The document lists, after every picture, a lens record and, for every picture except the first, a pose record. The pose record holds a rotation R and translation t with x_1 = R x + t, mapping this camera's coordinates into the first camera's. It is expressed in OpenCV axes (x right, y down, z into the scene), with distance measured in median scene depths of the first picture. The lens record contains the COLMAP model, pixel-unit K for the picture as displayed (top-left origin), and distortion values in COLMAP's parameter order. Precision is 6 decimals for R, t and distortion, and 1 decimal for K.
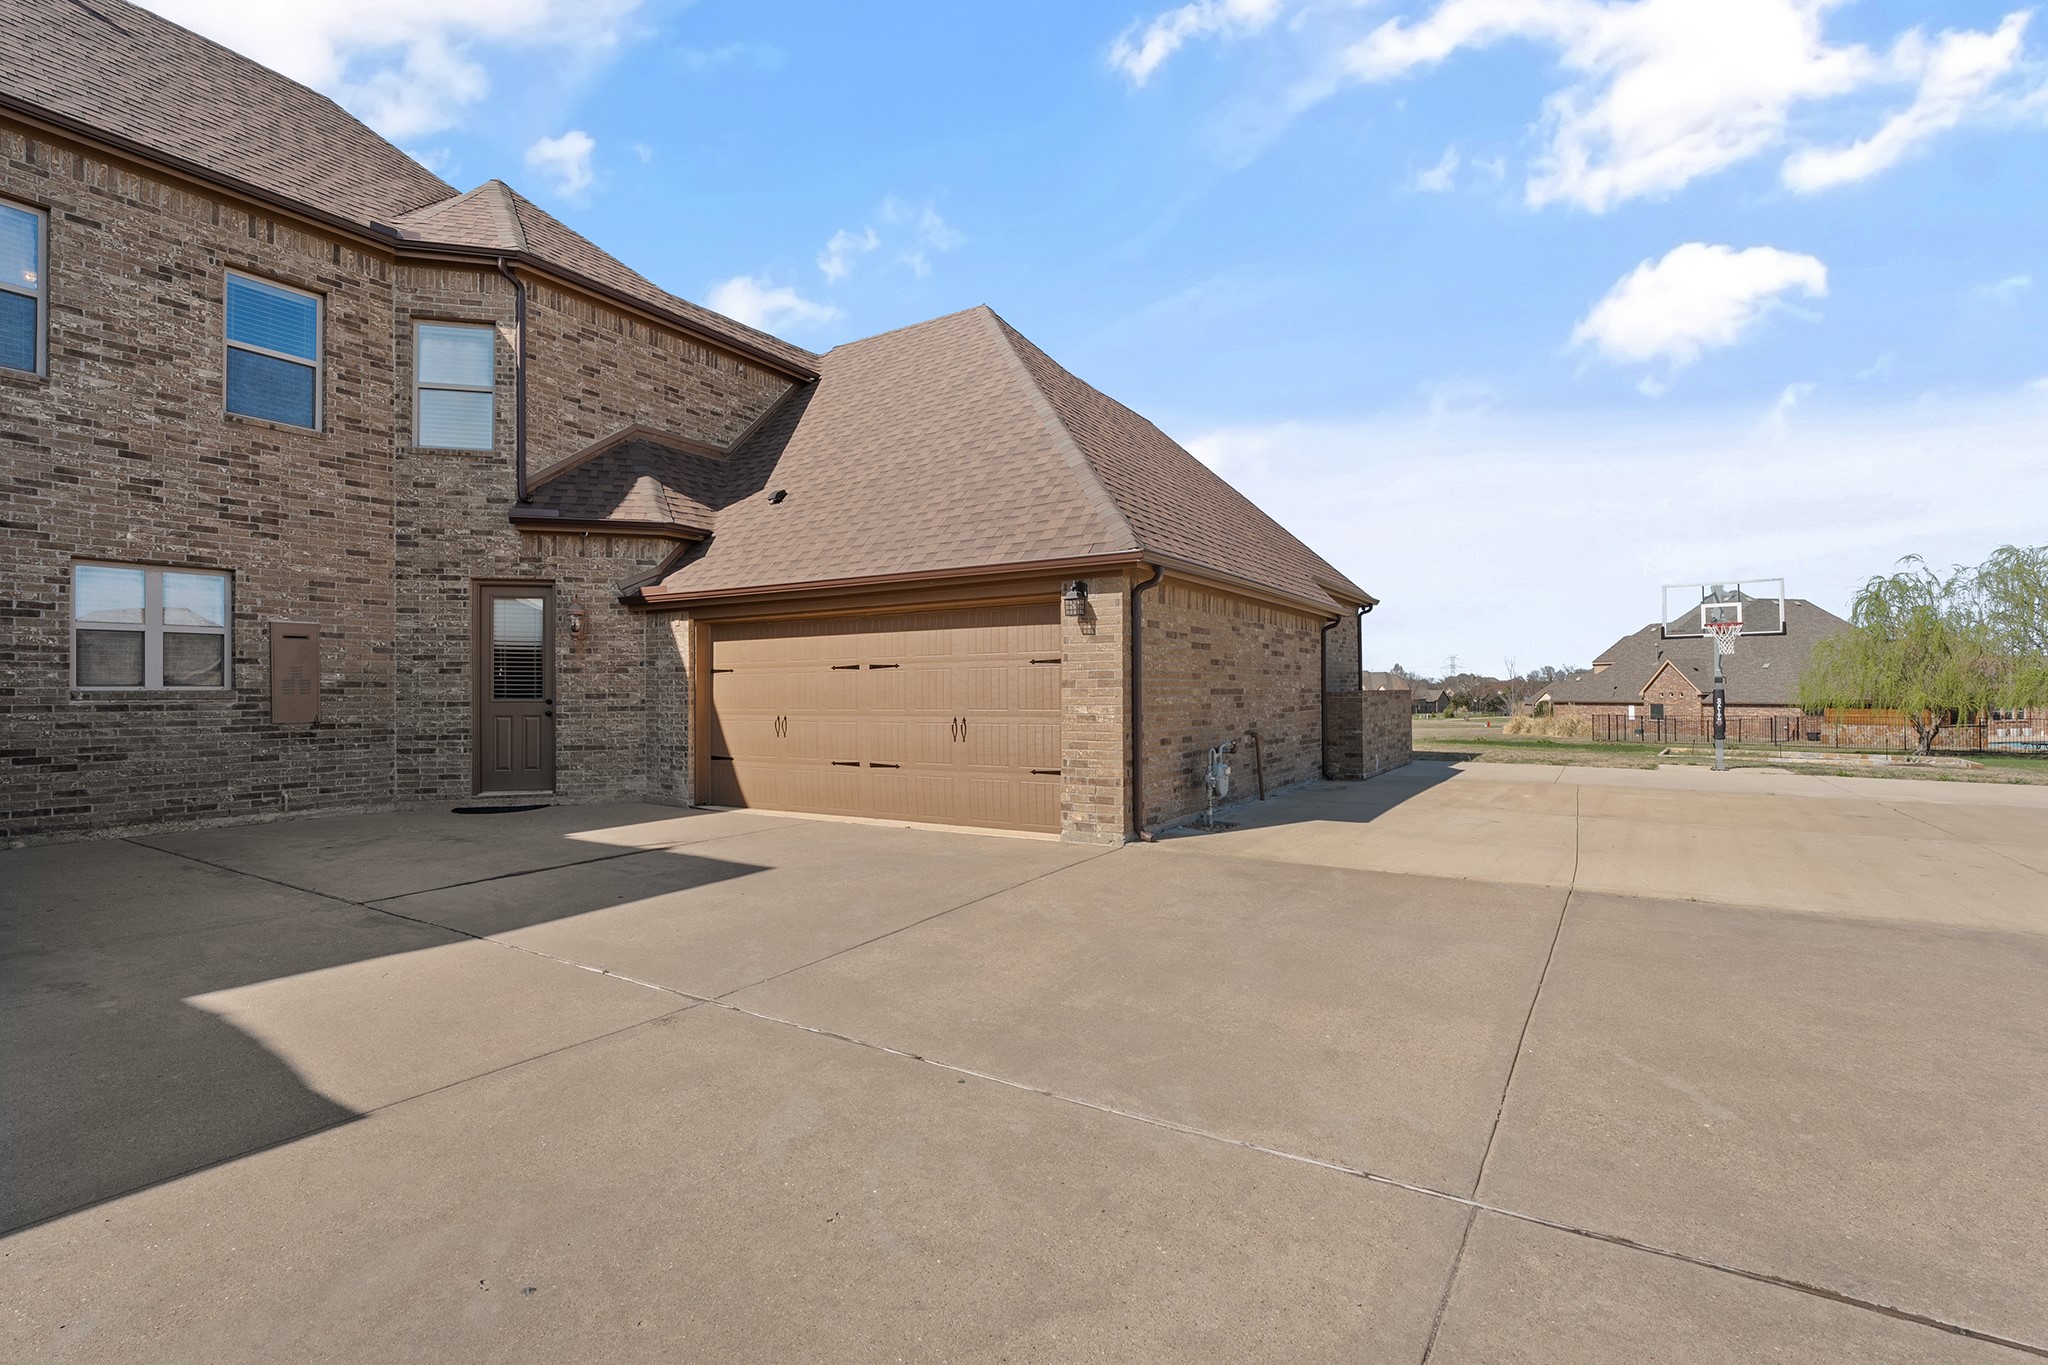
lens RADIAL K [[914.7, 0, 1024.0], [0, 914.7, 682.5], [0, 0, 1]] dist [0.000039, -0.000069]
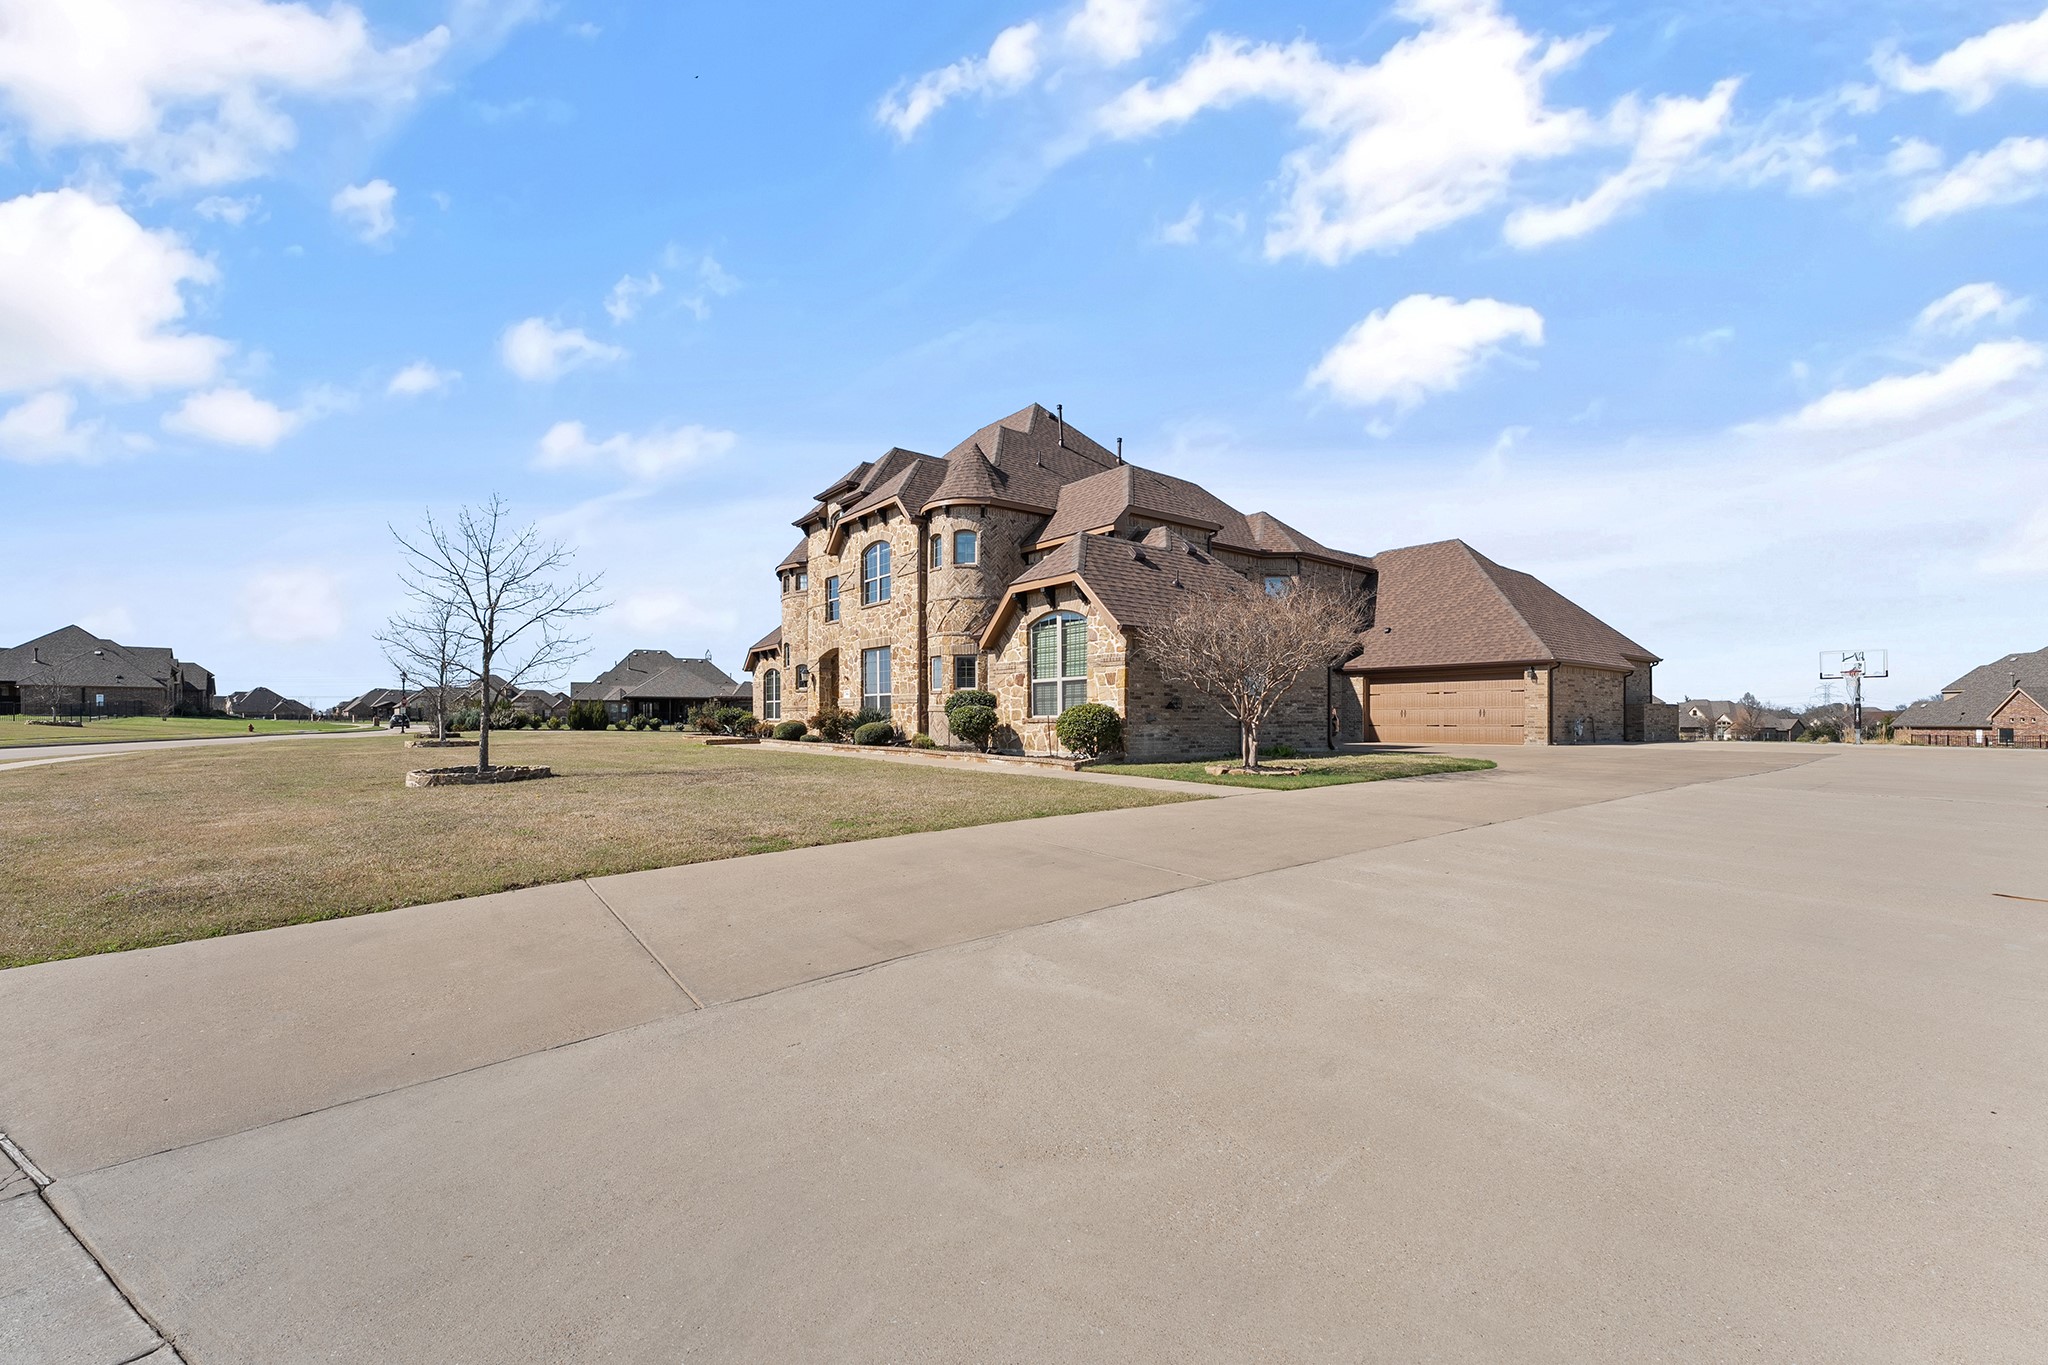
lens RADIAL K [[851.3, 0, 1033.3], [0, 851.3, 720.4], [0, 0, 1]] dist [-0.000845, -0.000118]
pose [[0.948702, 0.006304, -0.316109, -0.542754], [-0.003242, 0.999943, 0.010213, 0.046105], [0.316155, -0.008665, 0.948668, -1.999766]]
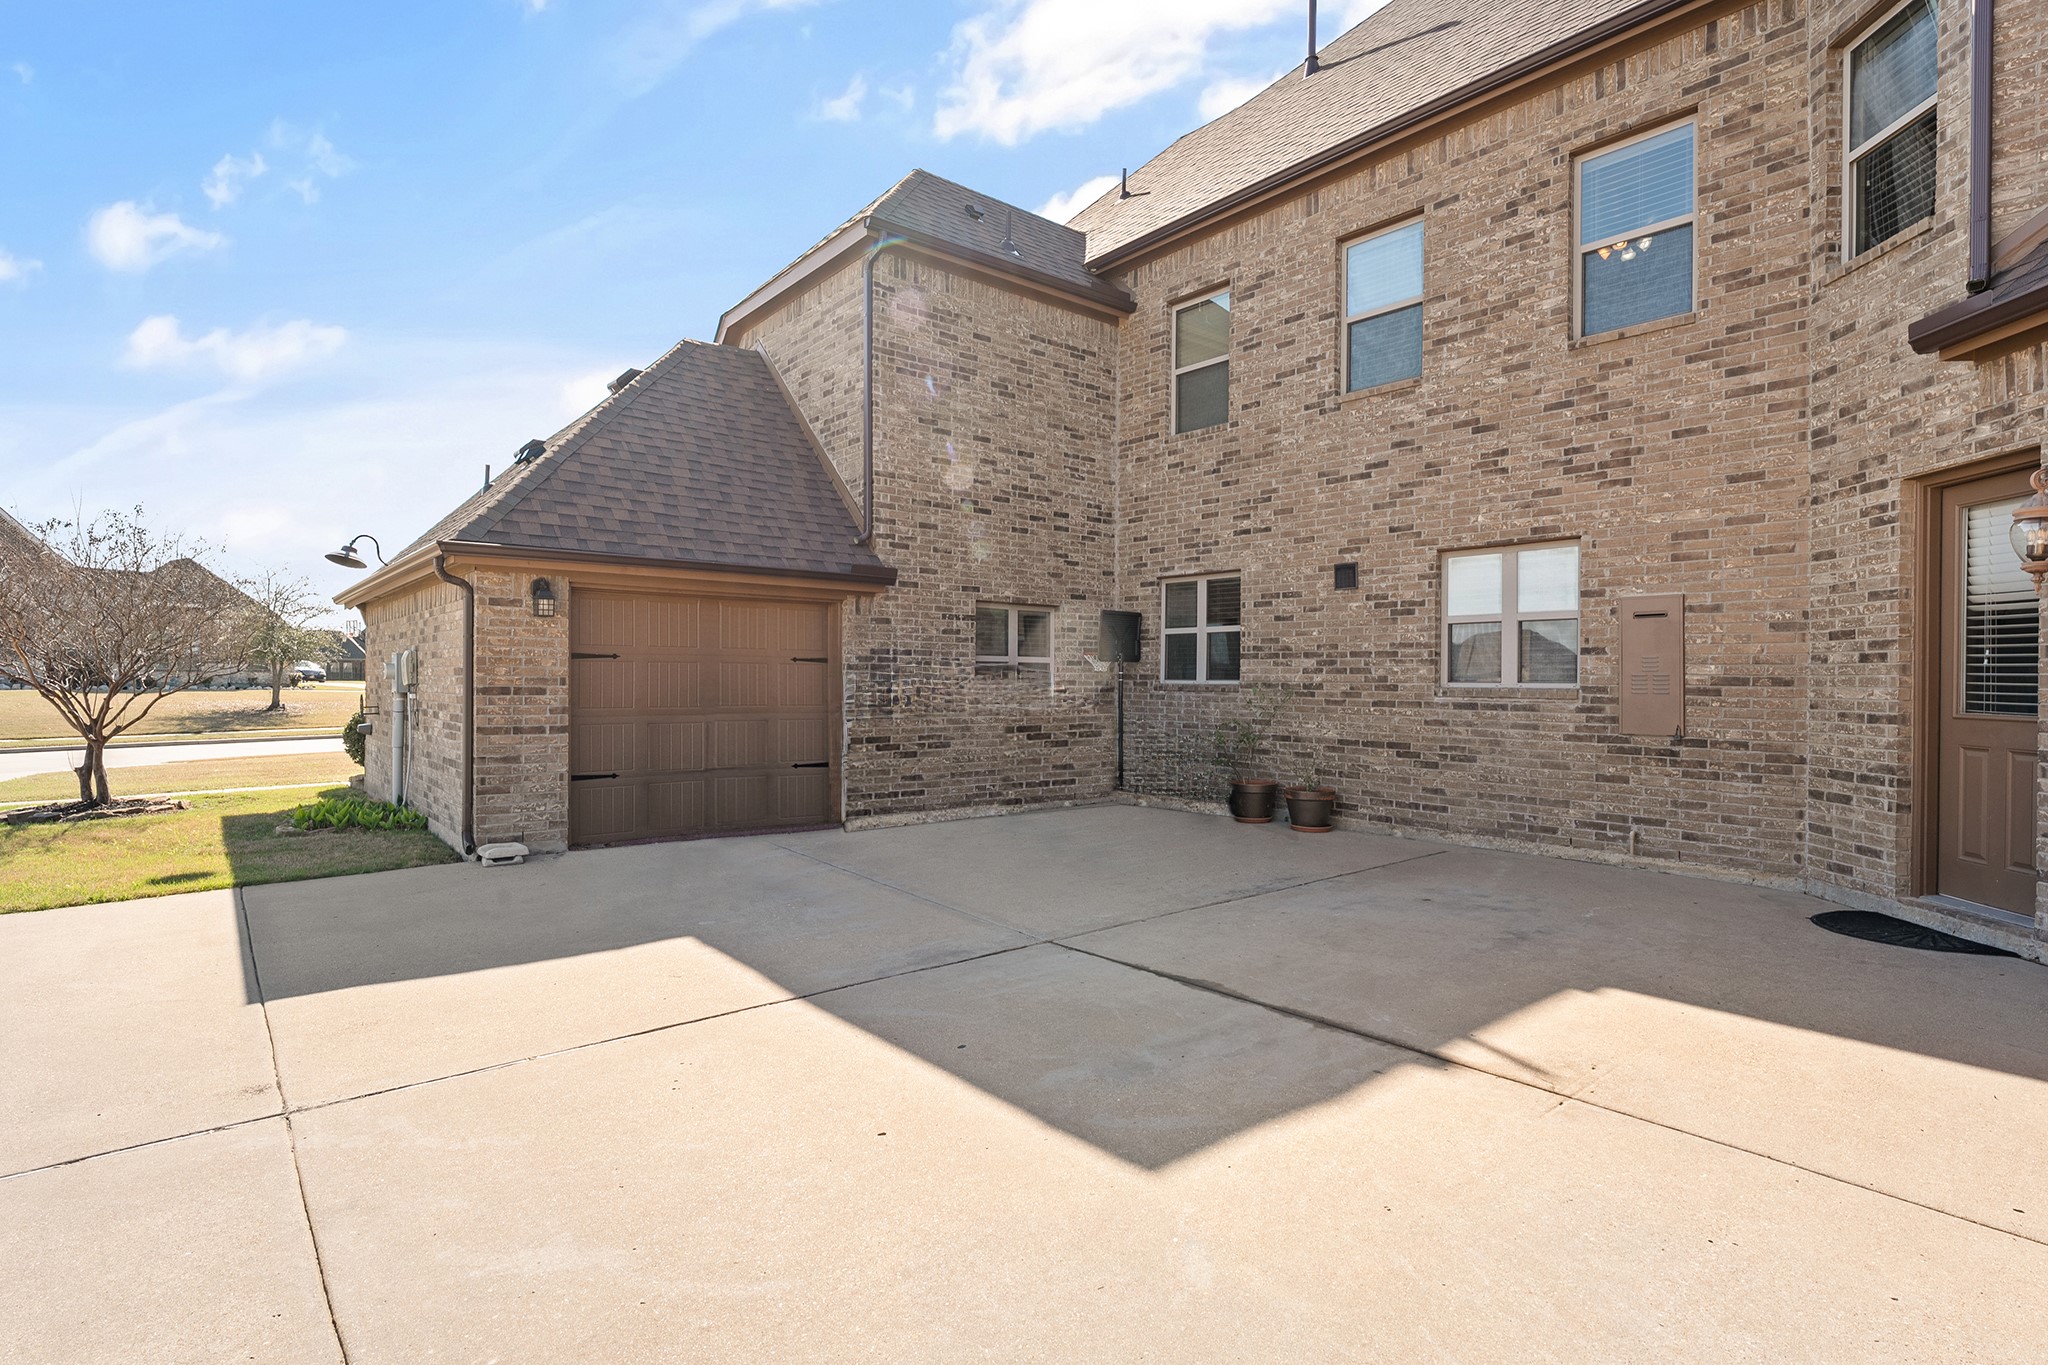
lens RADIAL K [[1006.0, 0, 1024.7], [0, 1006.0, 681.4], [0, 0, 1]] dist [-0.003772, -0.000363]
pose [[-0.309066, 0.006898, -0.951016, 0.104156], [0.004129, 0.999974, 0.005911, -0.004456], [0.951032, -0.002100, -0.309086, 0.765729]]
